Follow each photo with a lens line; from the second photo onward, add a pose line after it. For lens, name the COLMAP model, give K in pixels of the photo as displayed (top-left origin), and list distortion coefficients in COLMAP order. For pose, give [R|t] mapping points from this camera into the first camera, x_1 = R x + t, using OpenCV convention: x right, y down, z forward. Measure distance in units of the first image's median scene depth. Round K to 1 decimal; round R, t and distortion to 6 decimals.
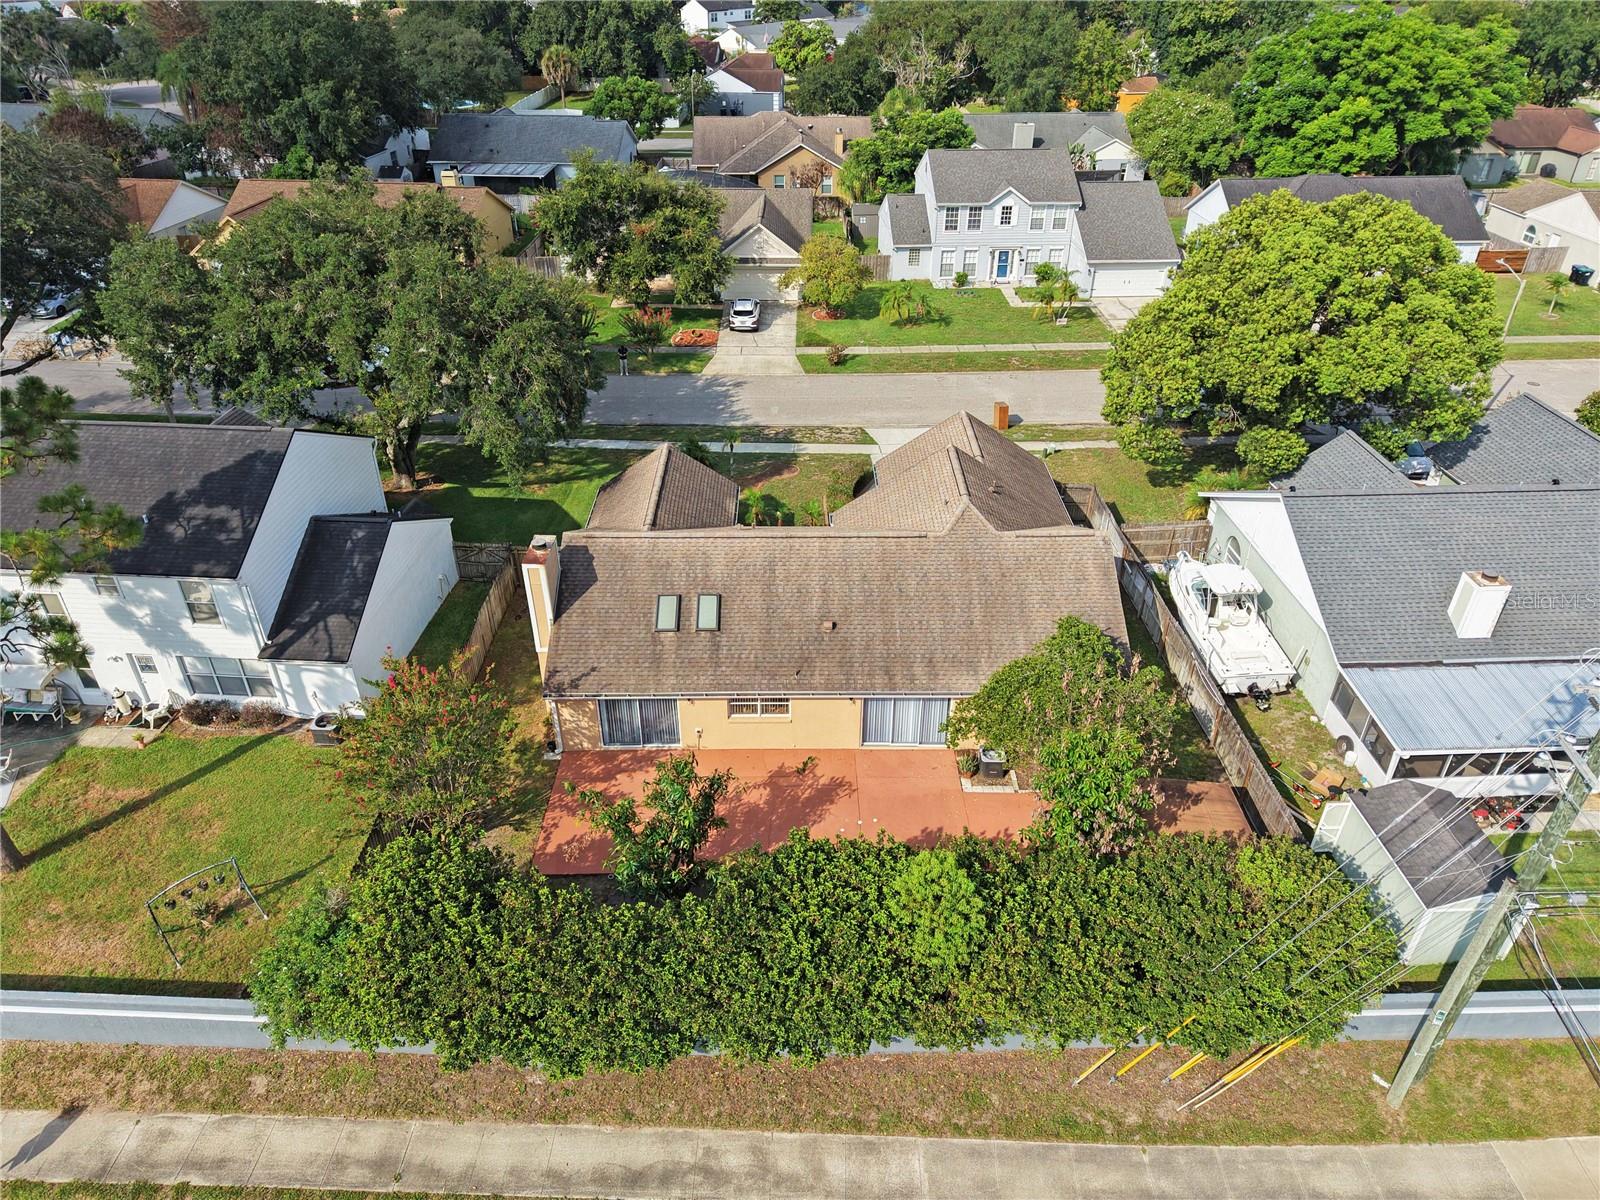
lens RADIAL K [[1048.3, 0, 800.0], [0, 1048.3, 600.0], [0, 0, 1]] dist [0.025171, -0.000532]
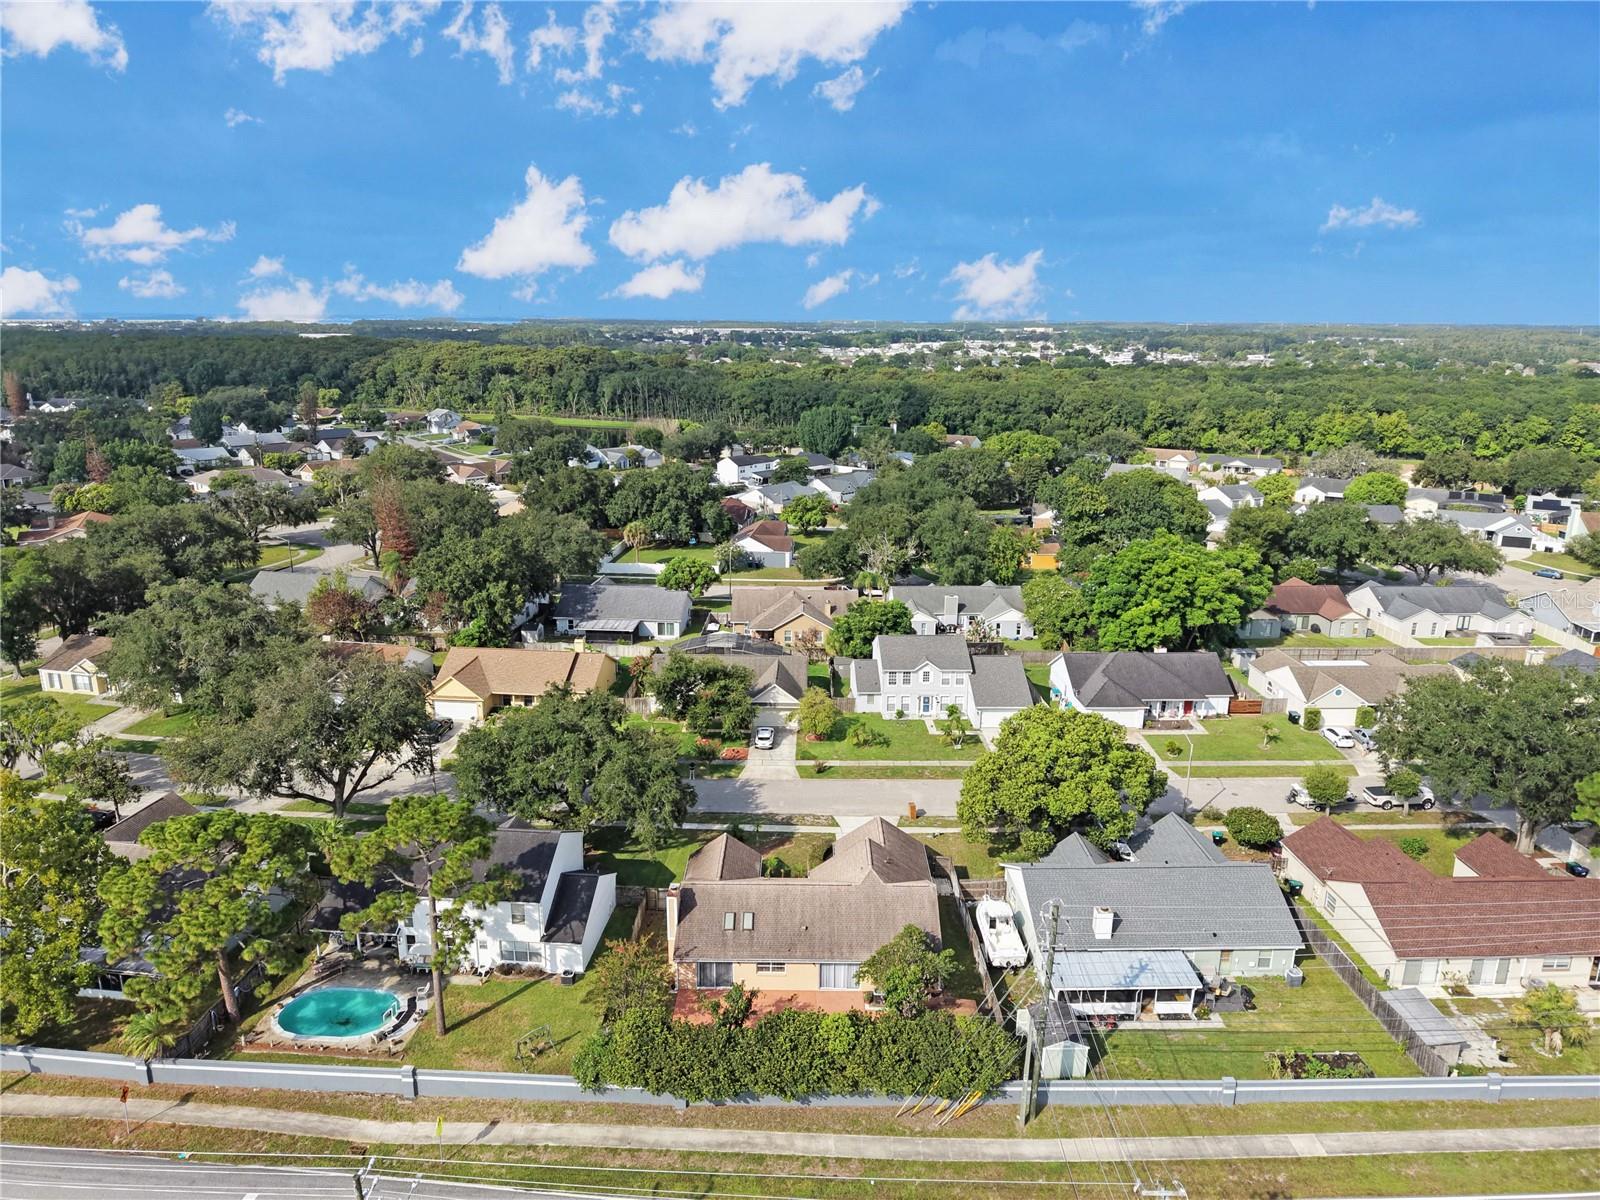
lens RADIAL K [[1139.2, 0, 800.0], [0, 1139.2, 600.0], [0, 0, 1]] dist [0.140983, -0.344665]
pose [[0.999889, 0.009490, -0.011517, 0.026765], [-0.012368, 0.958817, -0.283754, 0.032805], [0.008350, 0.283865, 0.958828, -0.983751]]
